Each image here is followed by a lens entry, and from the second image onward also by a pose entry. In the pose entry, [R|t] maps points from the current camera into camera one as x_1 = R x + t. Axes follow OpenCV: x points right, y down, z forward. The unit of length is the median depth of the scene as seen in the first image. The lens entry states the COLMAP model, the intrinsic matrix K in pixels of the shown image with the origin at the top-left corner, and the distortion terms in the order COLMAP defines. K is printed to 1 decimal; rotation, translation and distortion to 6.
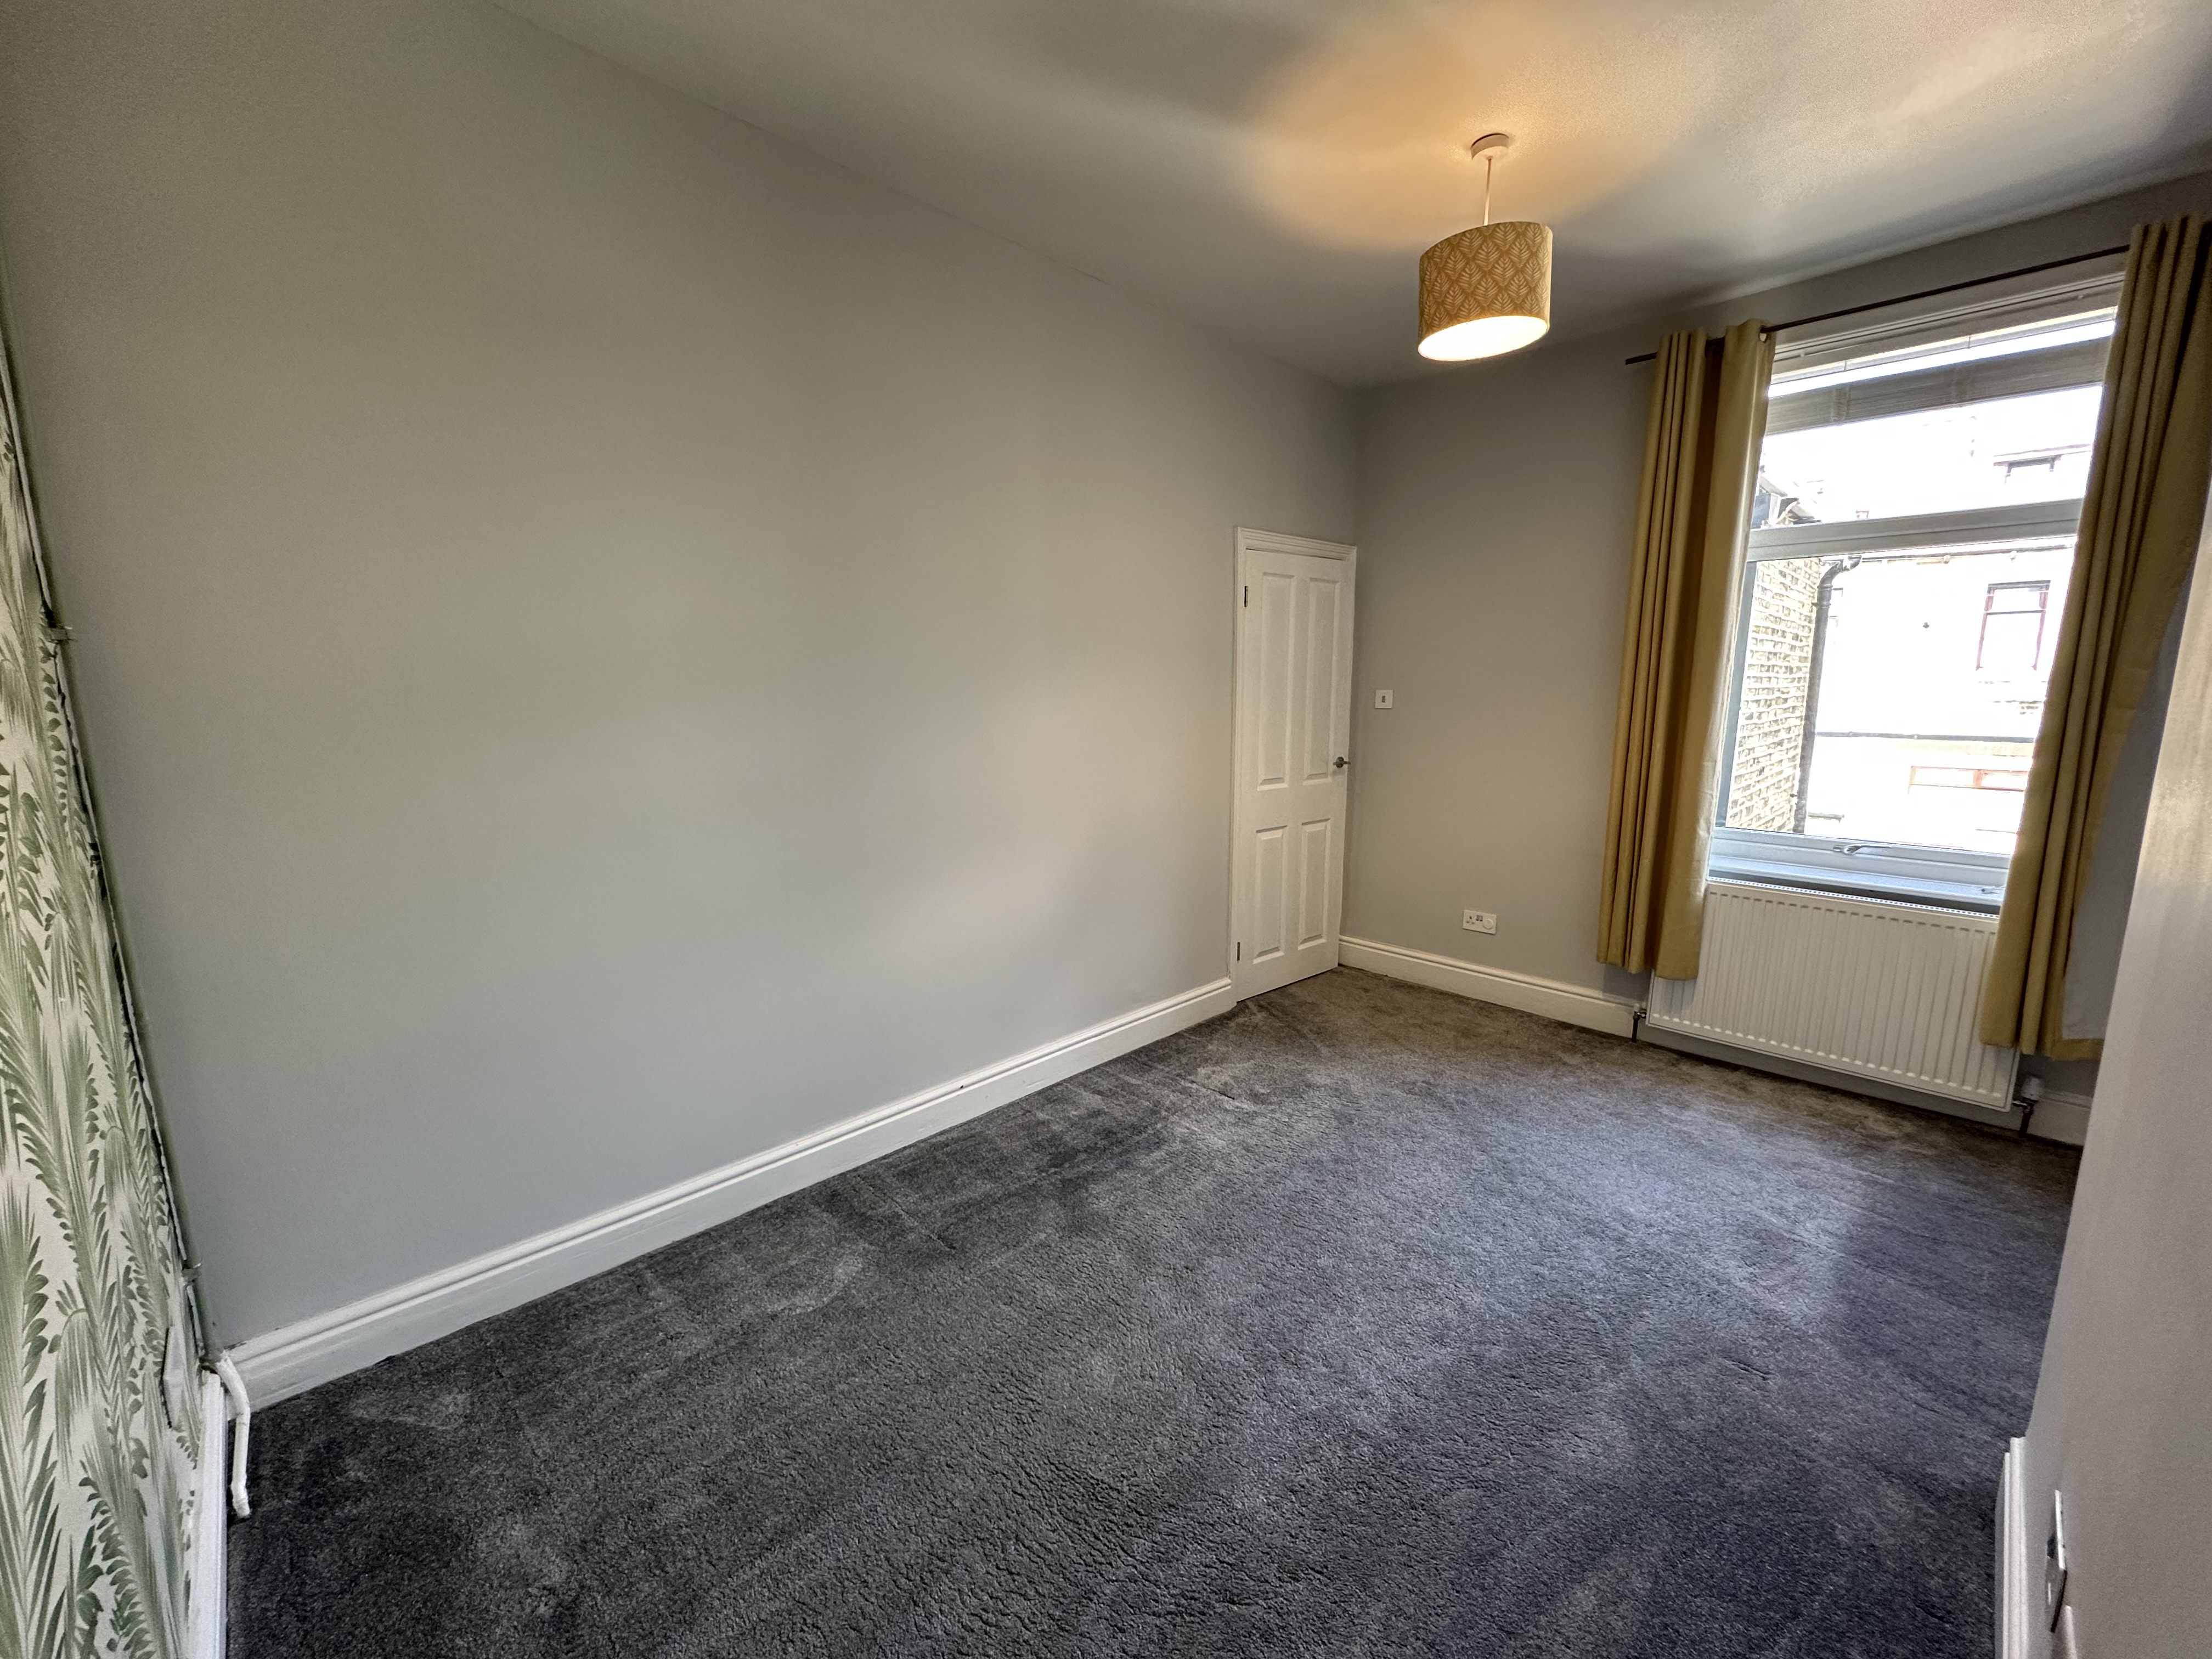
lens RADIAL K [[879.0, 0, 1123.8], [0, 879.0, 813.8], [0, 0, 1]] dist [-0.000953, -0.000944]
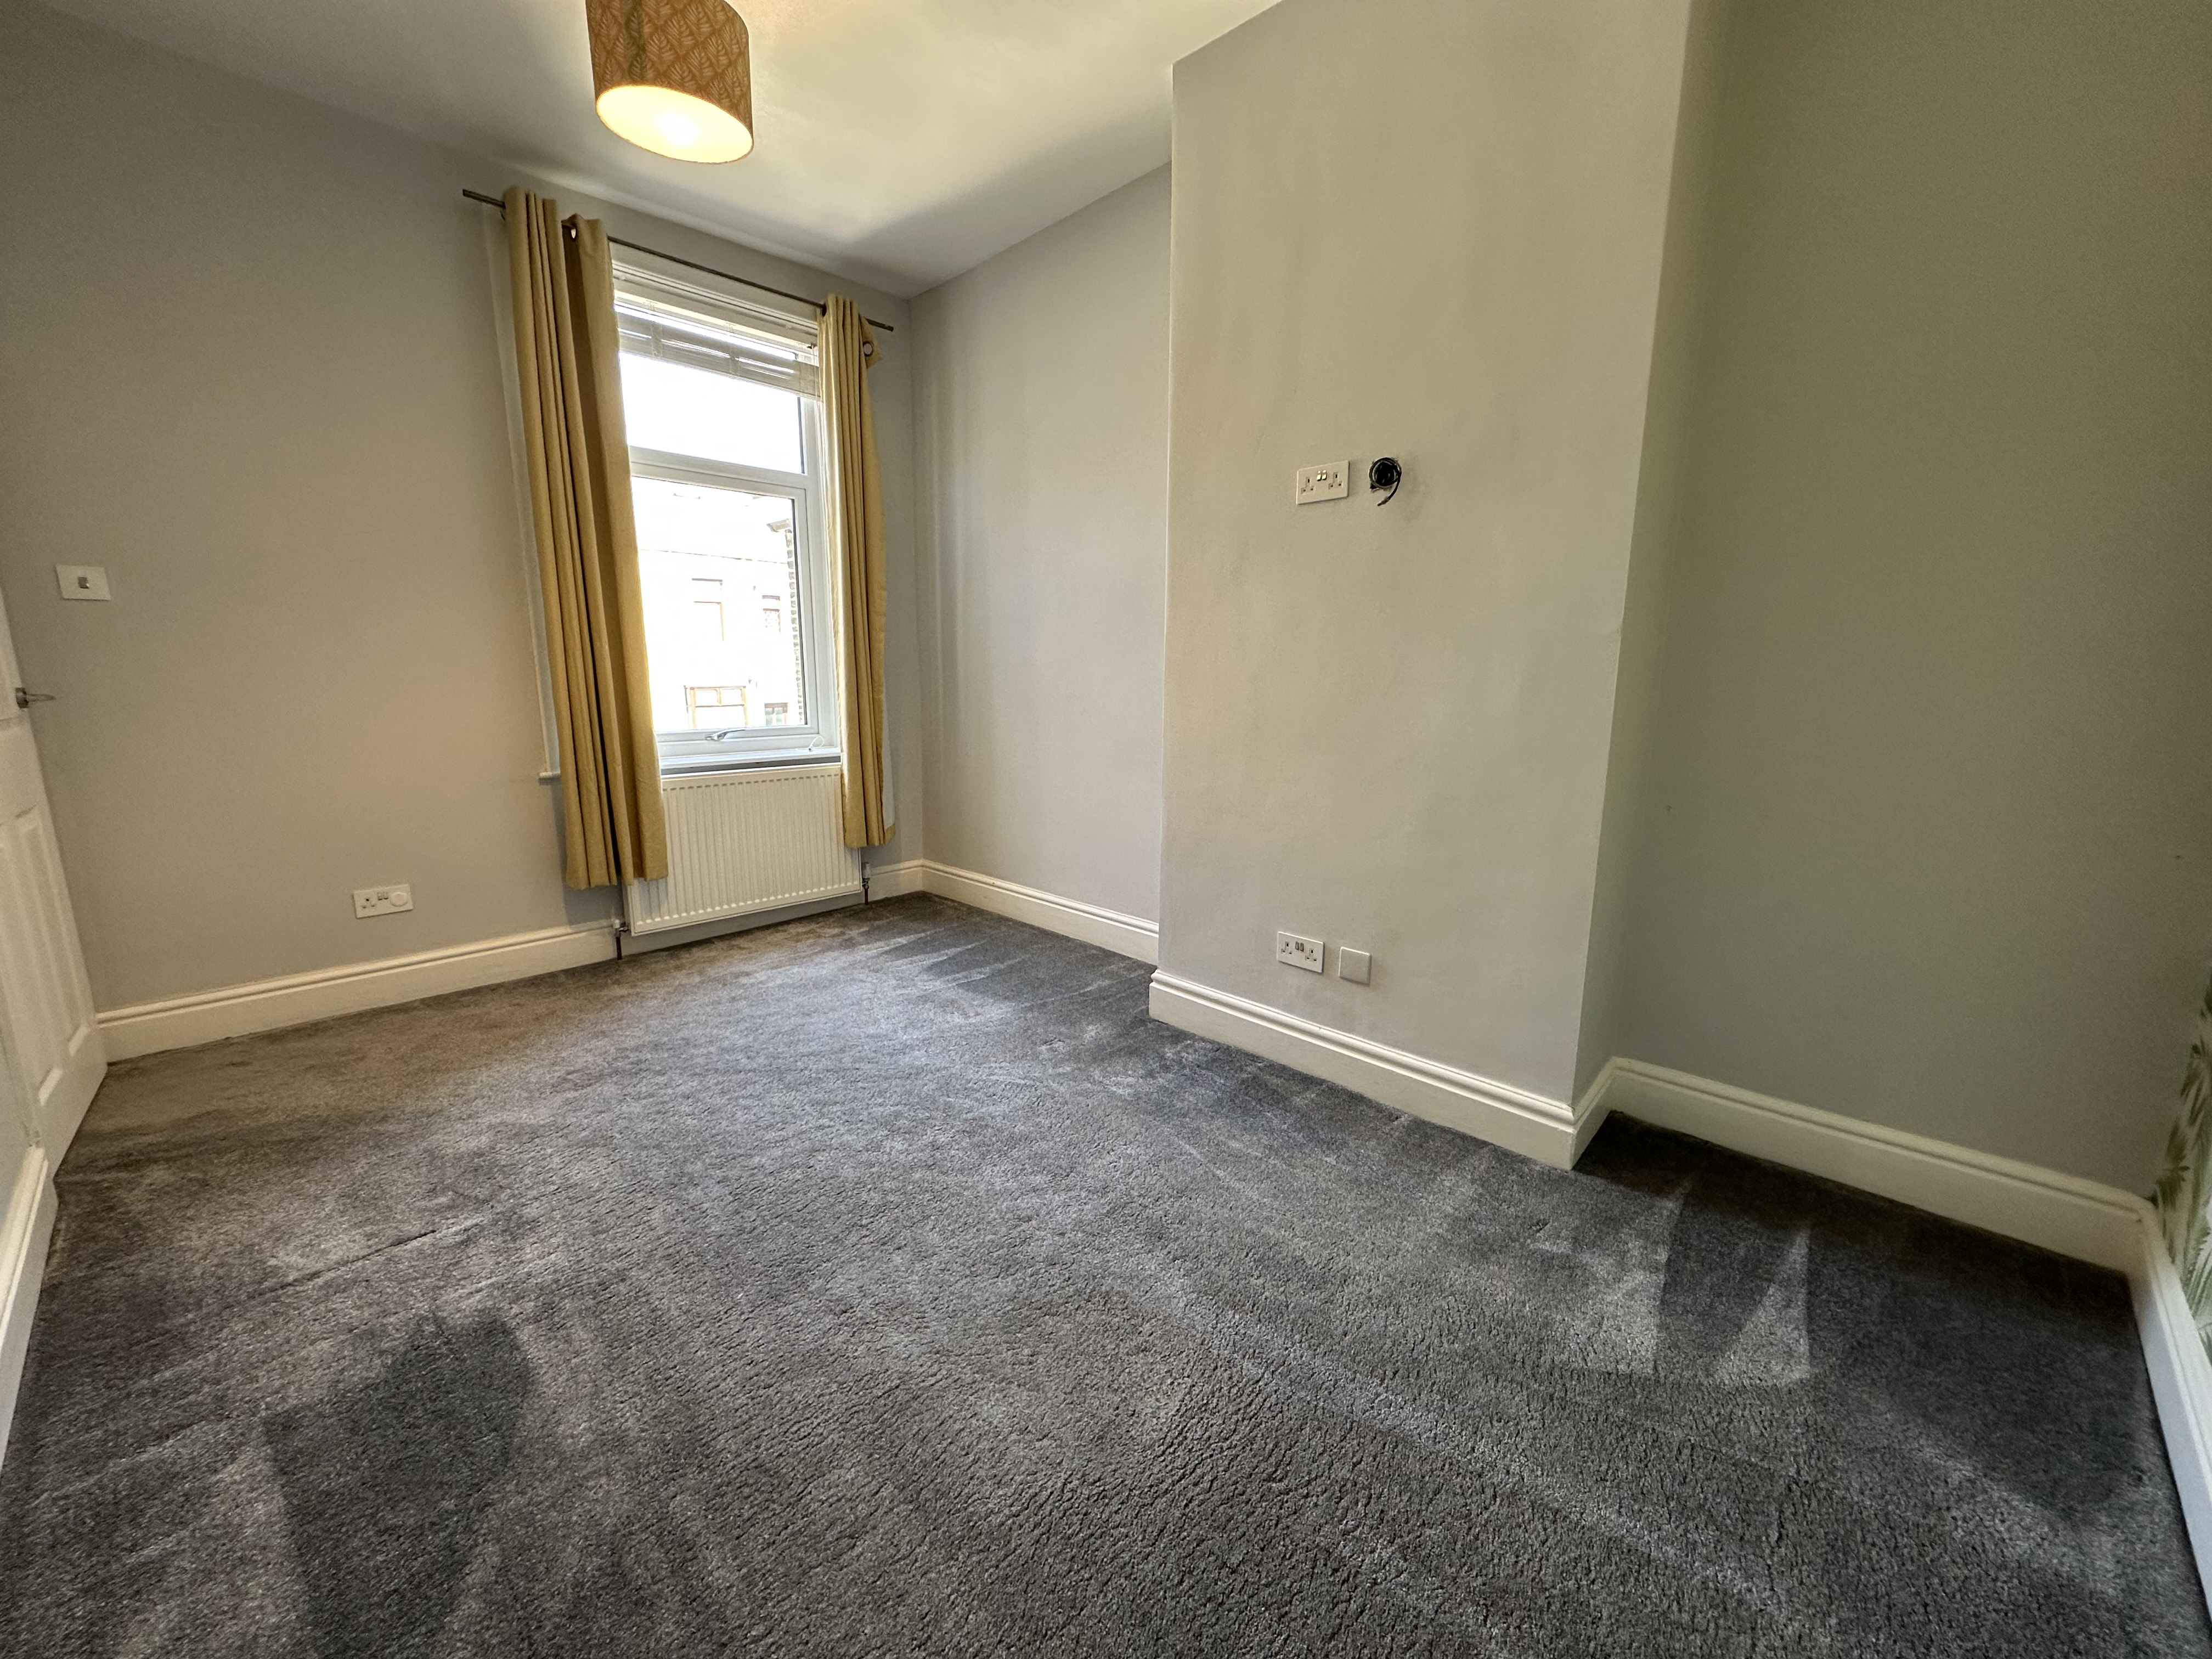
lens RADIAL K [[879.0, 0, 1093.4], [0, 879.0, 820.2], [0, 0, 1]] dist [-0.000953, -0.000944]
pose [[-0.001080, -0.177061, 0.984199, -0.383257], [0.134462, 0.975236, 0.175596, 0.009312], [-0.990918, 0.132527, 0.022755, 0.477908]]
